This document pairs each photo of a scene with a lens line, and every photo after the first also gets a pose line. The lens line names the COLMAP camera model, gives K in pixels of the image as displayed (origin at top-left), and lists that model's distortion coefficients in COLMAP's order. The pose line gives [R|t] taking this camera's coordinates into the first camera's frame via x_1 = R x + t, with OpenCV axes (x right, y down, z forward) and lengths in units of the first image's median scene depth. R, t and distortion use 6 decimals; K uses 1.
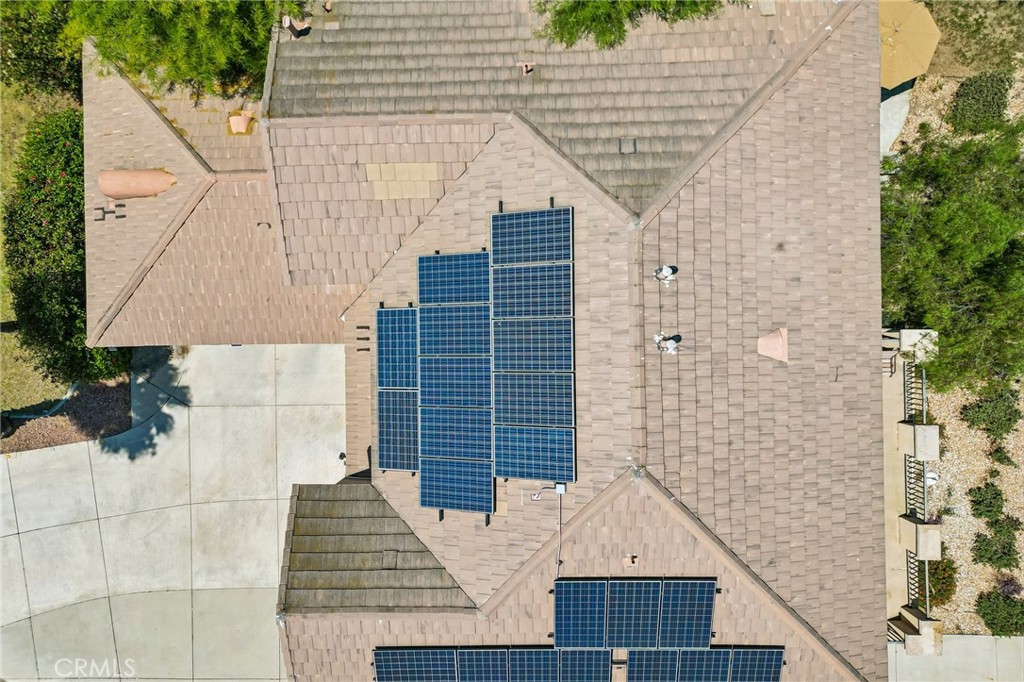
lens RADIAL K [[728.8, 0, 512.8], [0, 728.8, 350.7], [0, 0, 1]] dist [0.029730, -0.028826]
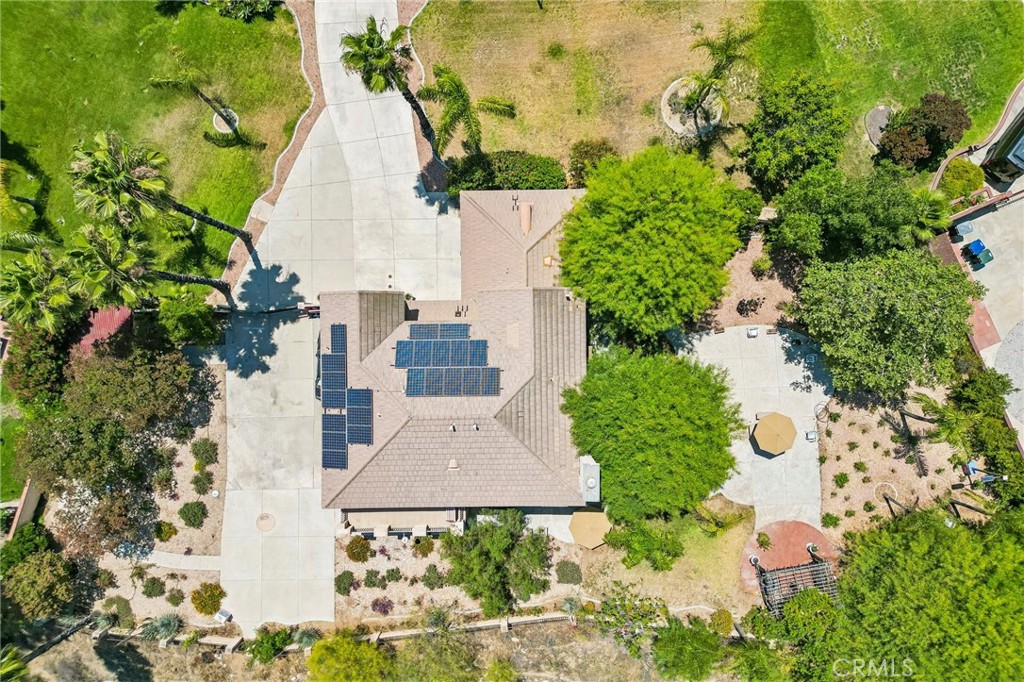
lens RADIAL K [[728.8, 0, 521.2], [0, 728.8, 339.2], [0, 0, 1]] dist [0.029730, -0.028826]
pose [[-0.006620, 0.999815, 0.018043, -0.177465], [-0.999969, -0.006541, -0.004466, -0.239015], [-0.004347, -0.018072, 0.999827, -1.713280]]
